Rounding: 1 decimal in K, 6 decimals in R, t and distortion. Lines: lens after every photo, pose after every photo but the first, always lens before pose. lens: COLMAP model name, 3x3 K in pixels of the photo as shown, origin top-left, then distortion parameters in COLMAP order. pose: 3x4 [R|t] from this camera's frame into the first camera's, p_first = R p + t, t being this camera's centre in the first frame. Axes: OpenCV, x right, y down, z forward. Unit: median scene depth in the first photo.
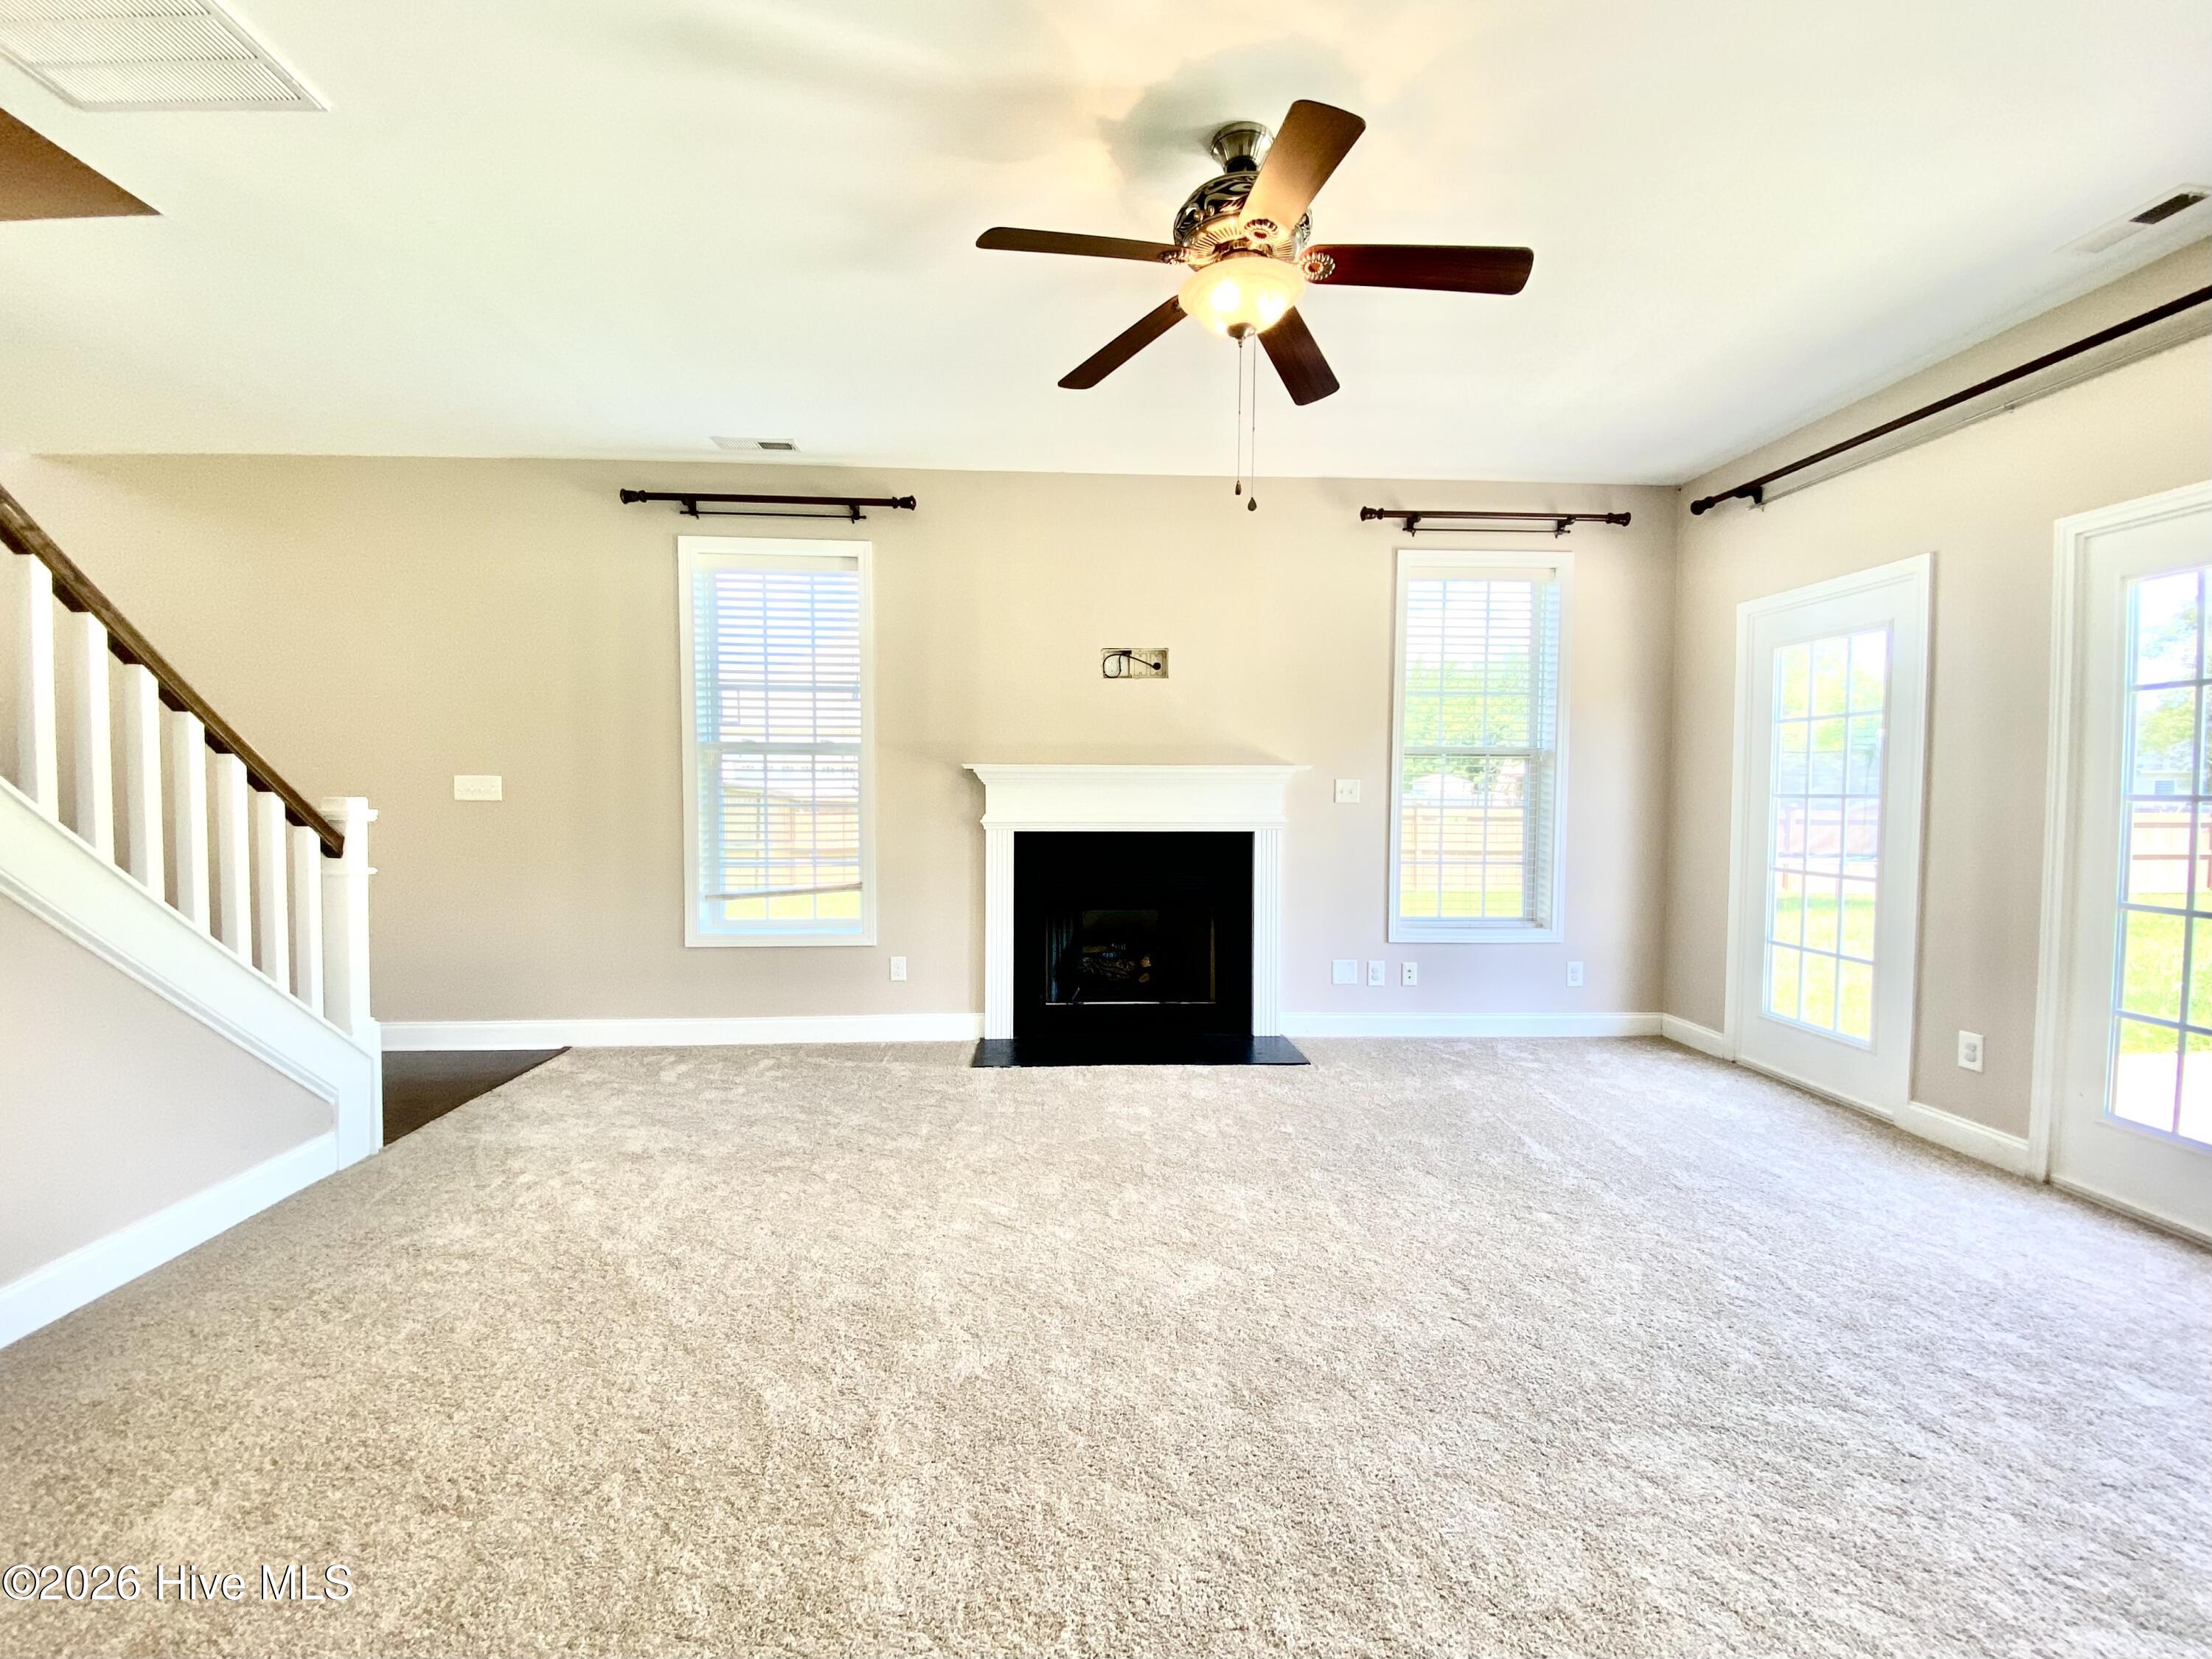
lens RADIAL K [[951.2, 0, 1106.0], [0, 951.2, 829.5], [0, 0, 1]] dist [-0.001610, -0.000296]
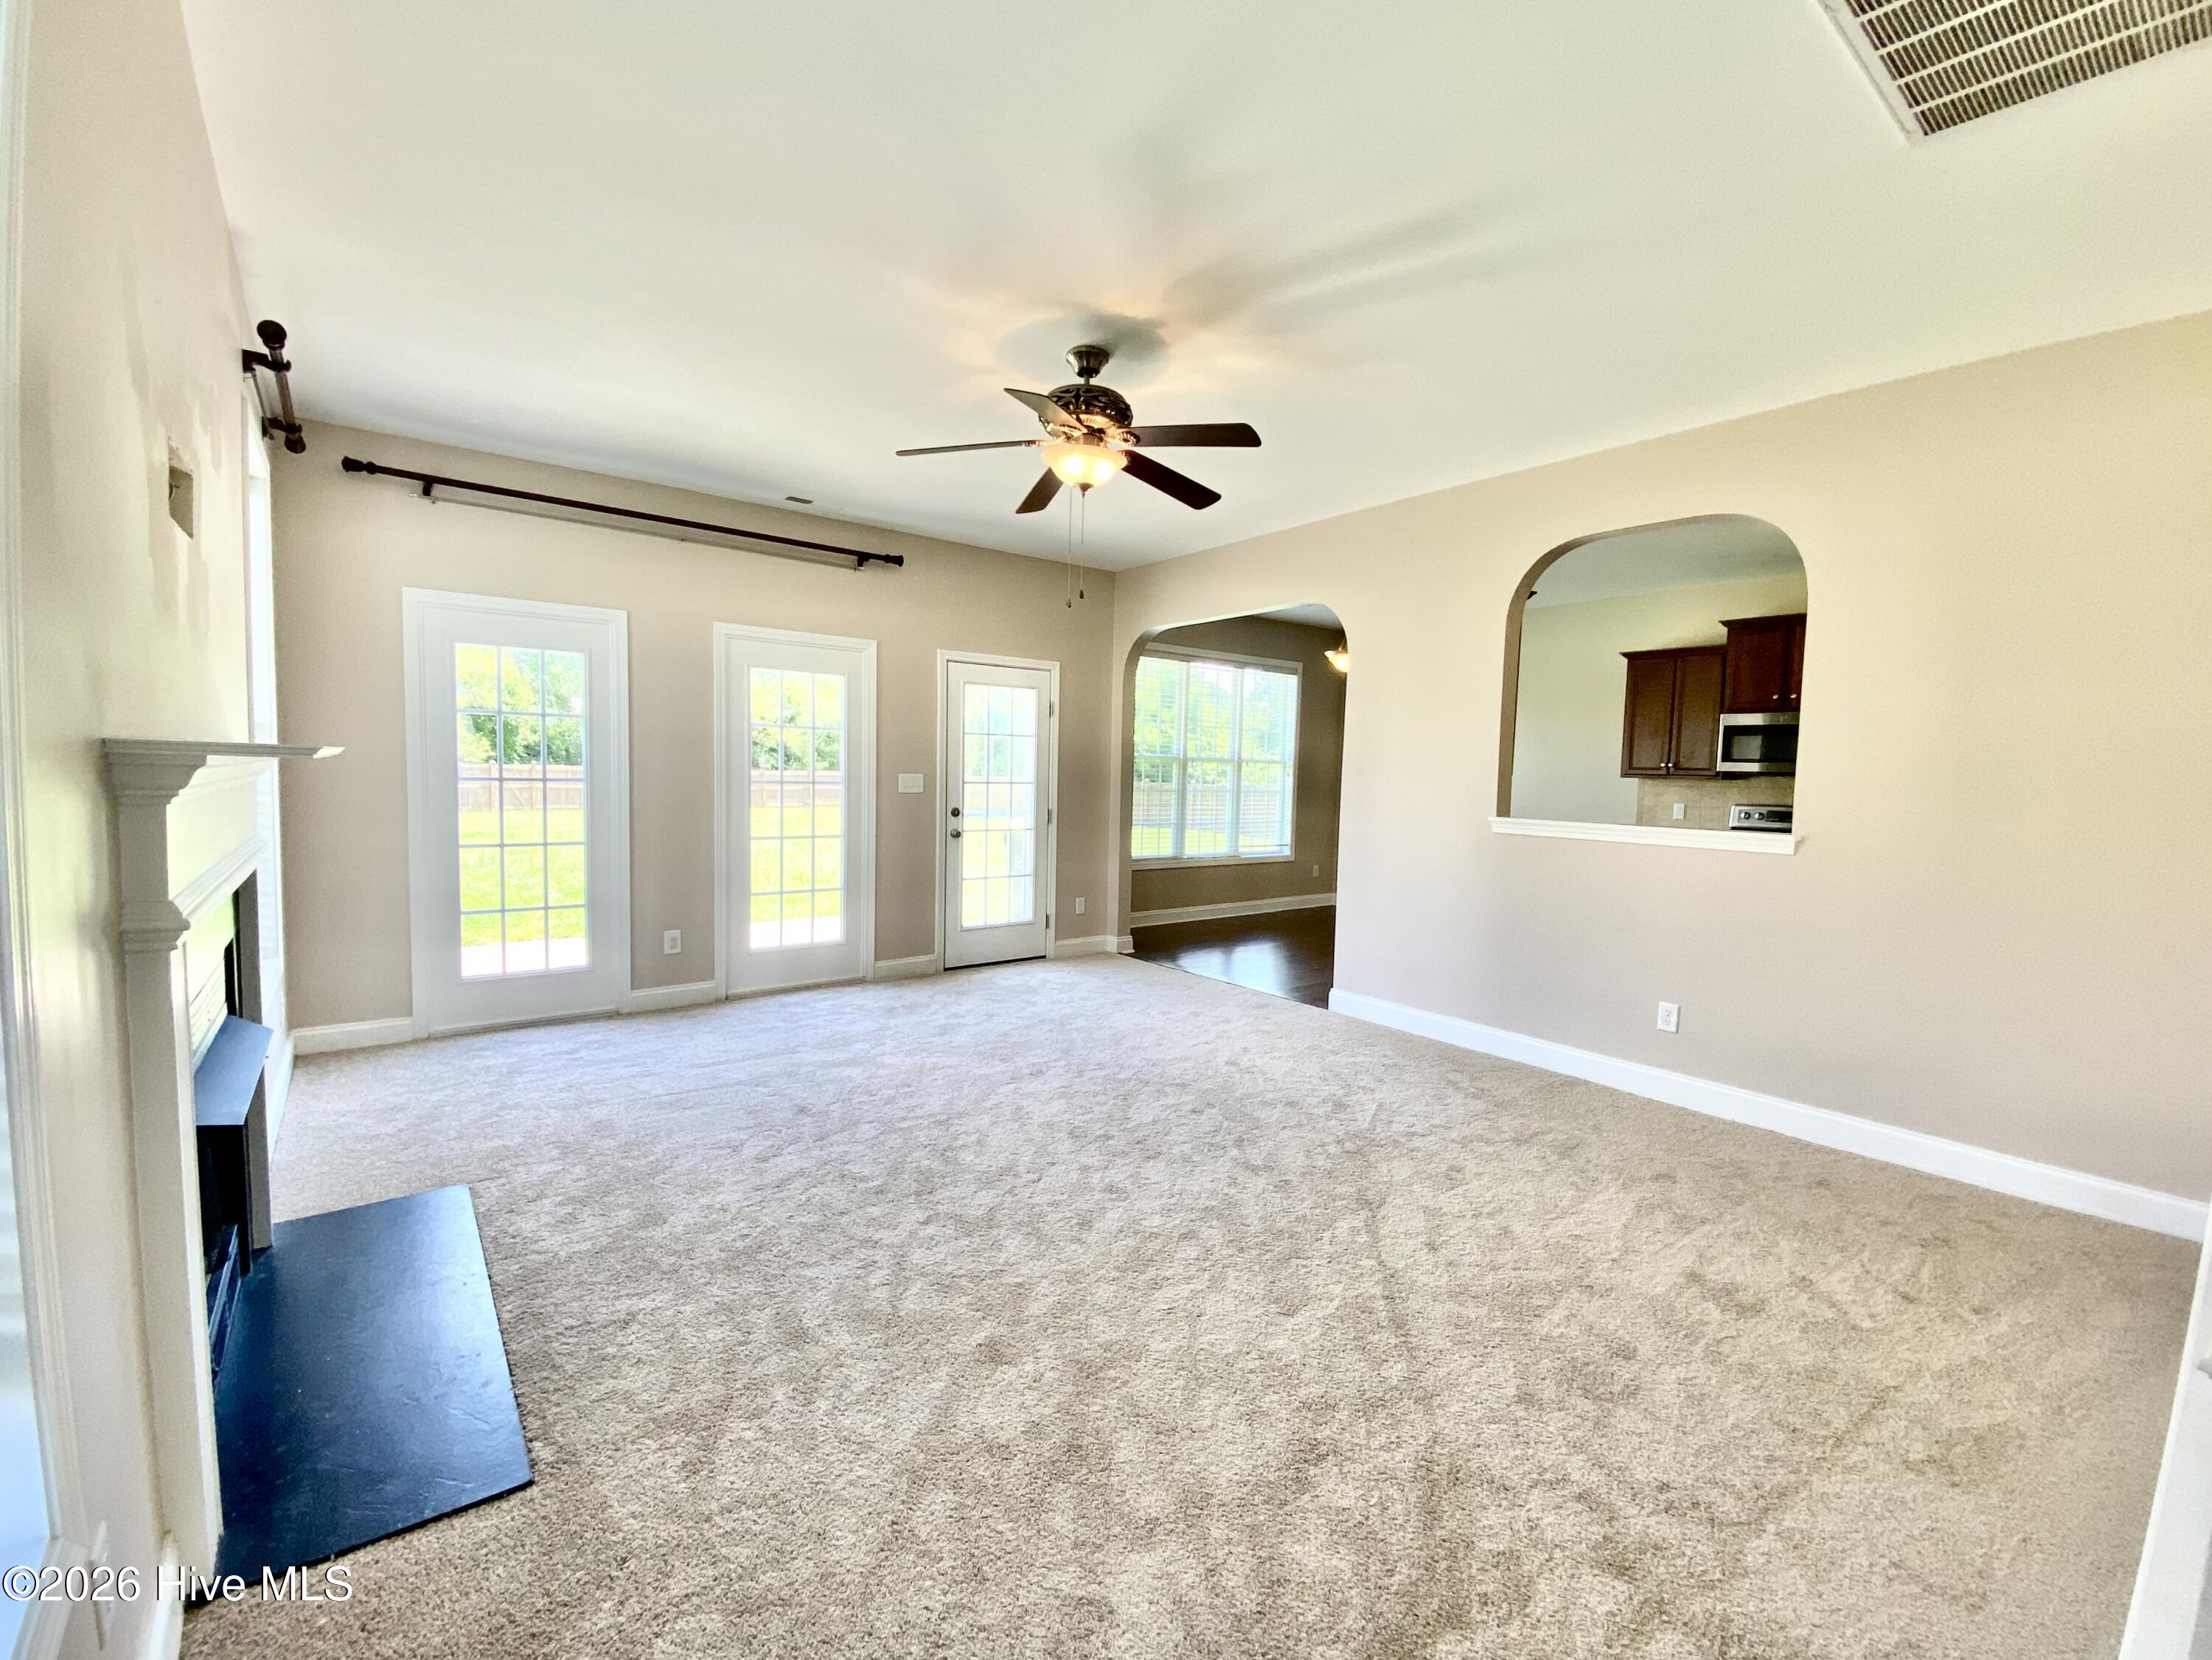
lens RADIAL K [[951.1, 0, 1106.0], [0, 951.1, 830.0], [0, 0, 1]] dist [-0.001610, -0.000296]
pose [[-0.558969, -0.071493, 0.826101, -0.713341], [0.007684, 0.995787, 0.091378, -0.082932], [-0.829153, 0.057425, -0.556064, 1.160323]]
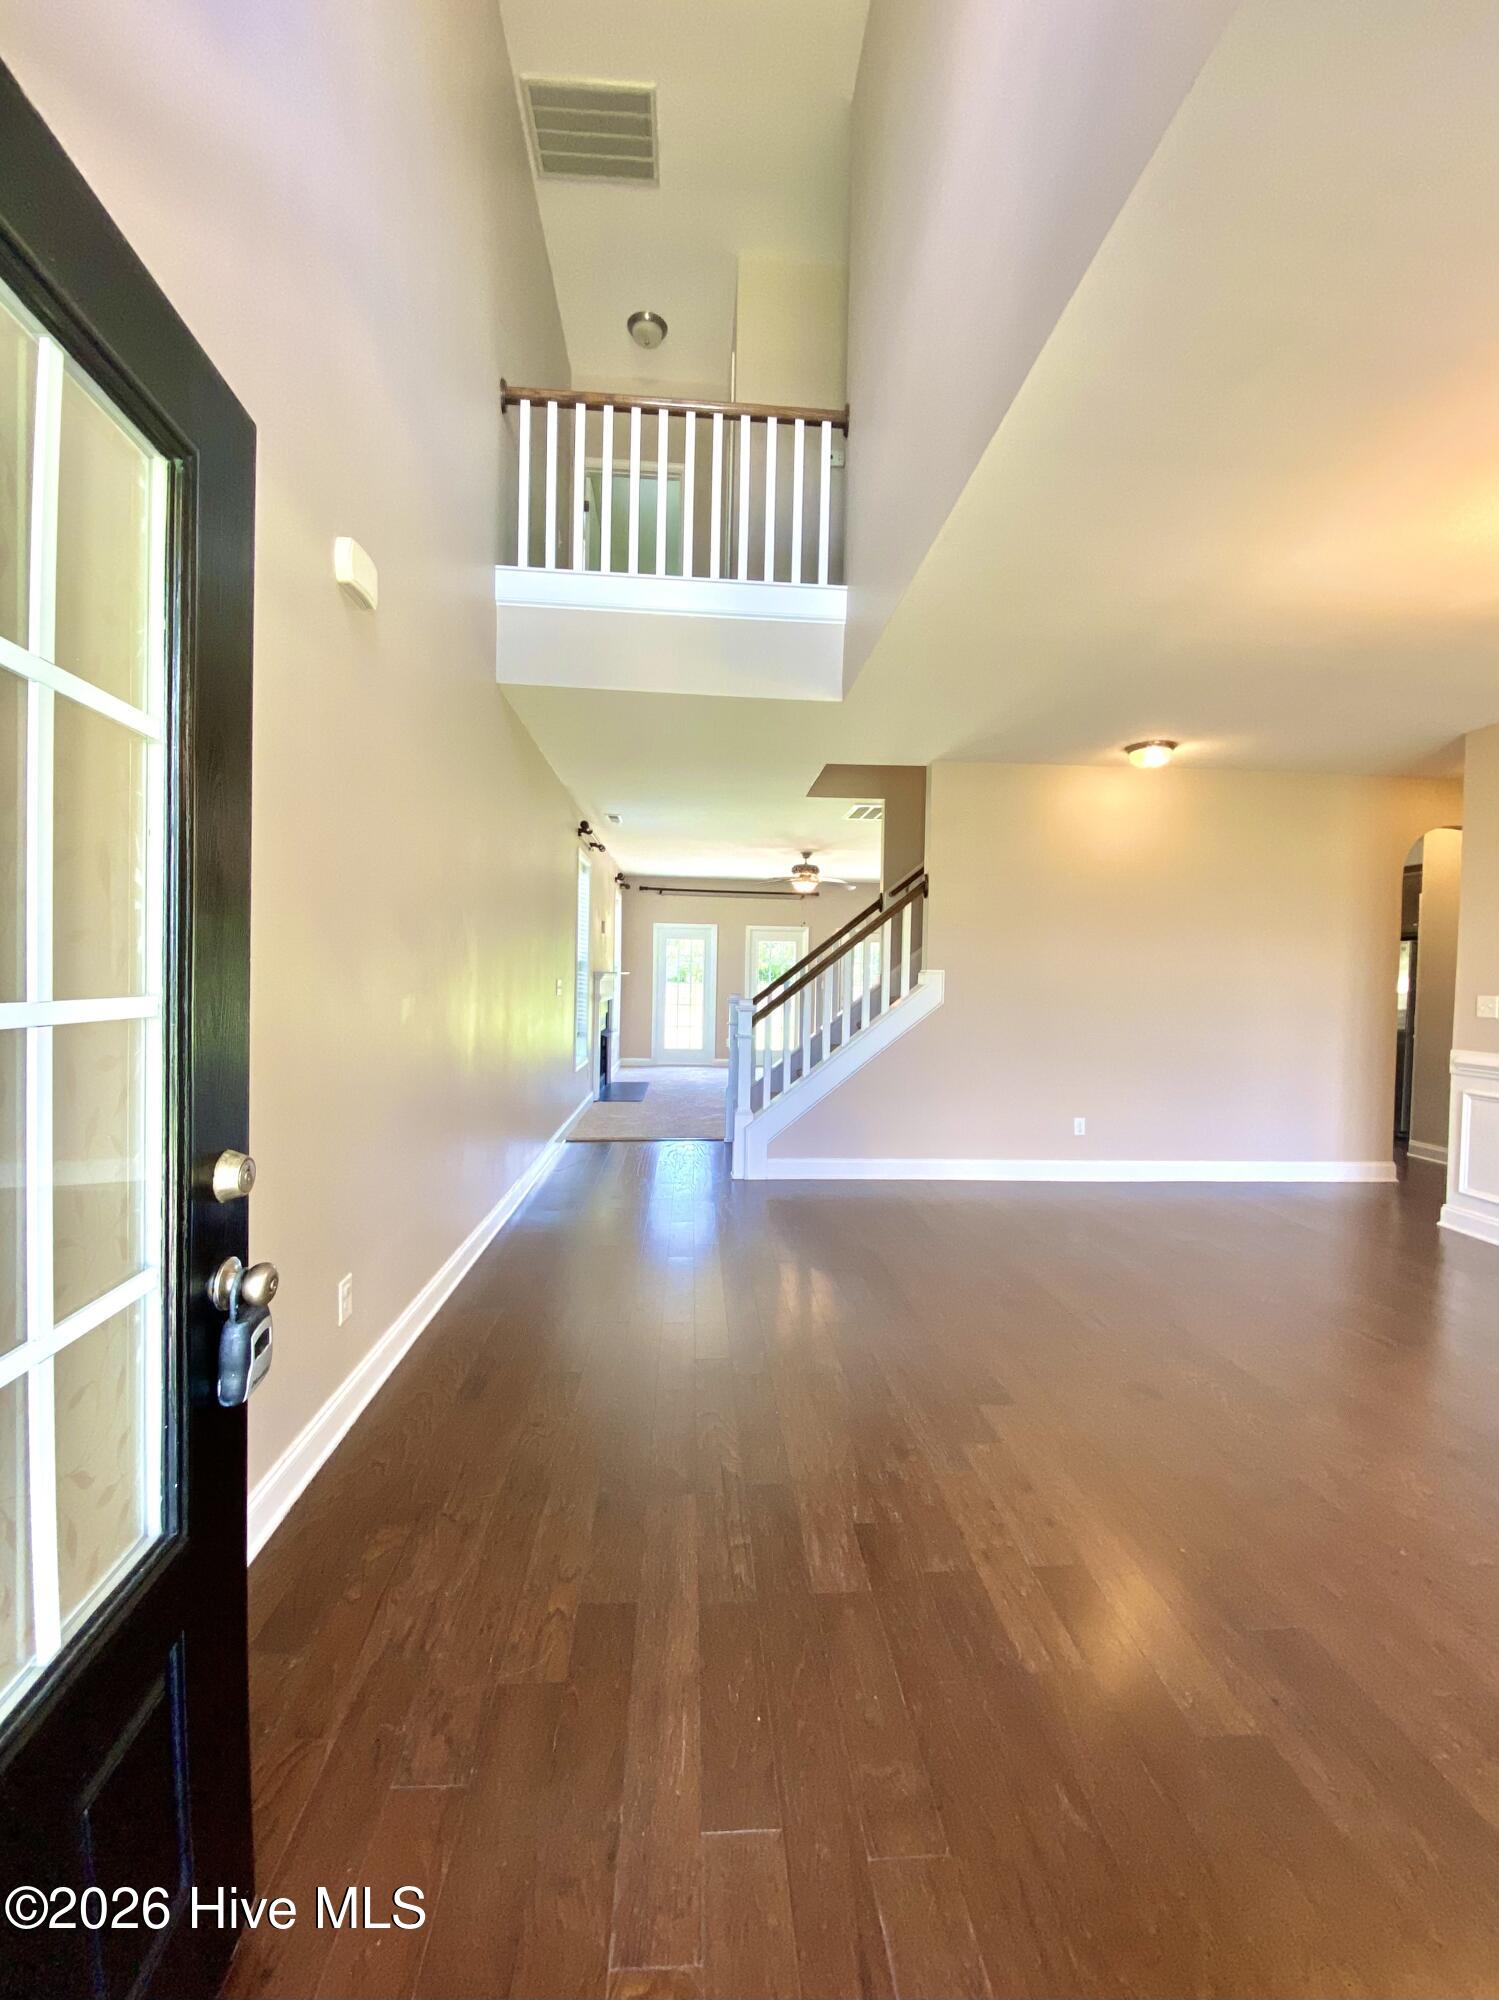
lens RADIAL K [[860.1, 0, 749.5], [0, 860.1, 1000.0], [0, 0, 1]] dist [-0.001610, -0.000296]
pose [[0.003977, -0.034890, 0.999383, -2.722341], [0.015142, 0.999279, 0.034826, -0.087888], [-0.999877, 0.014994, 0.004503, 0.806001]]
